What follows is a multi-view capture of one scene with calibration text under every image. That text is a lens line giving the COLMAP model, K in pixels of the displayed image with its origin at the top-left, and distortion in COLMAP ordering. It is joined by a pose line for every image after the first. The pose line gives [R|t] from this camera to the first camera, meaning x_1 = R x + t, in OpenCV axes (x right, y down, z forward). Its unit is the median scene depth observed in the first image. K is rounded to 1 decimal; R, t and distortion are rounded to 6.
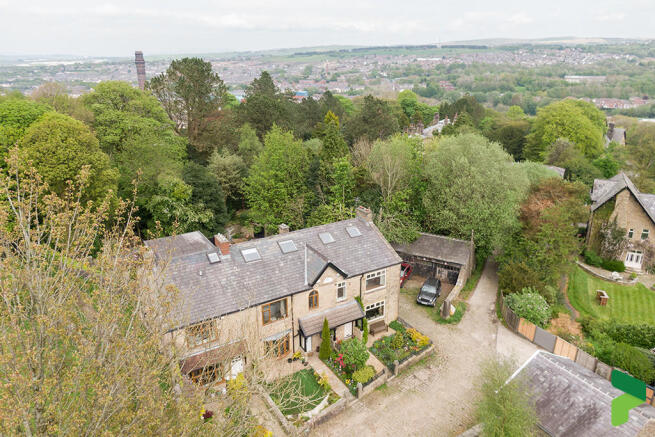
lens RADIAL K [[464.1, 0, 326.9], [0, 464.1, 202.9], [0, 0, 1]] dist [0.004172, -0.002528]
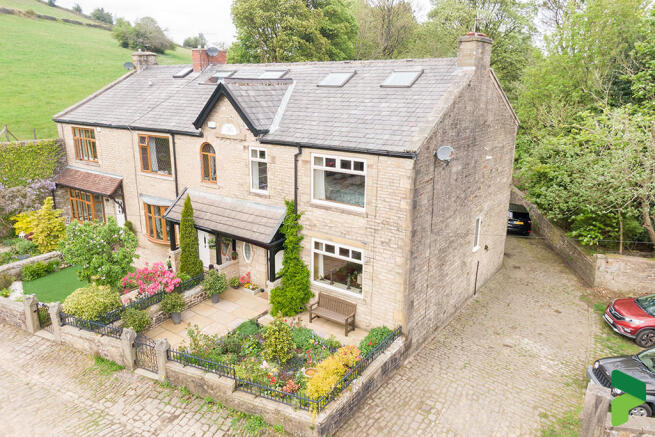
lens RADIAL K [[474.4, 0, 325.3], [0, 474.4, 209.6], [0, 0, 1]] dist [0.000147, -0.002948]
pose [[0.393038, 0.248140, -0.885408, 0.451062], [-0.280258, 0.949413, 0.141670, 0.138769], [0.875772, 0.192461, 0.442698, 0.832750]]
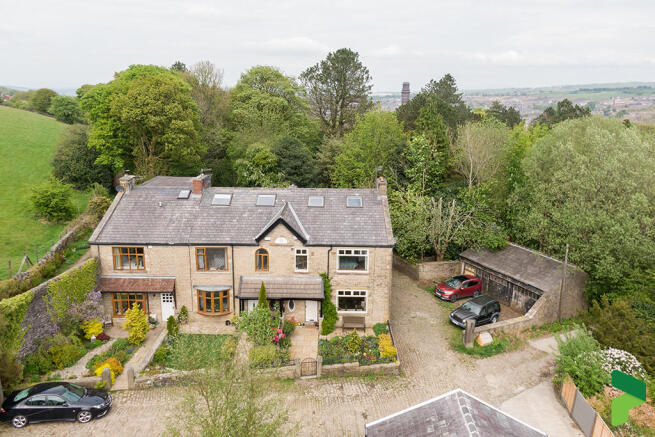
lens RADIAL K [[465.0, 0, 327.9], [0, 465.0, 187.6], [0, 0, 1]] dist [0.022819, -0.045619]
pose [[0.850053, 0.119087, -0.513057, 0.465487], [-0.171123, 0.983702, -0.055193, 0.096967], [0.498122, 0.134713, 0.856578, 0.285830]]
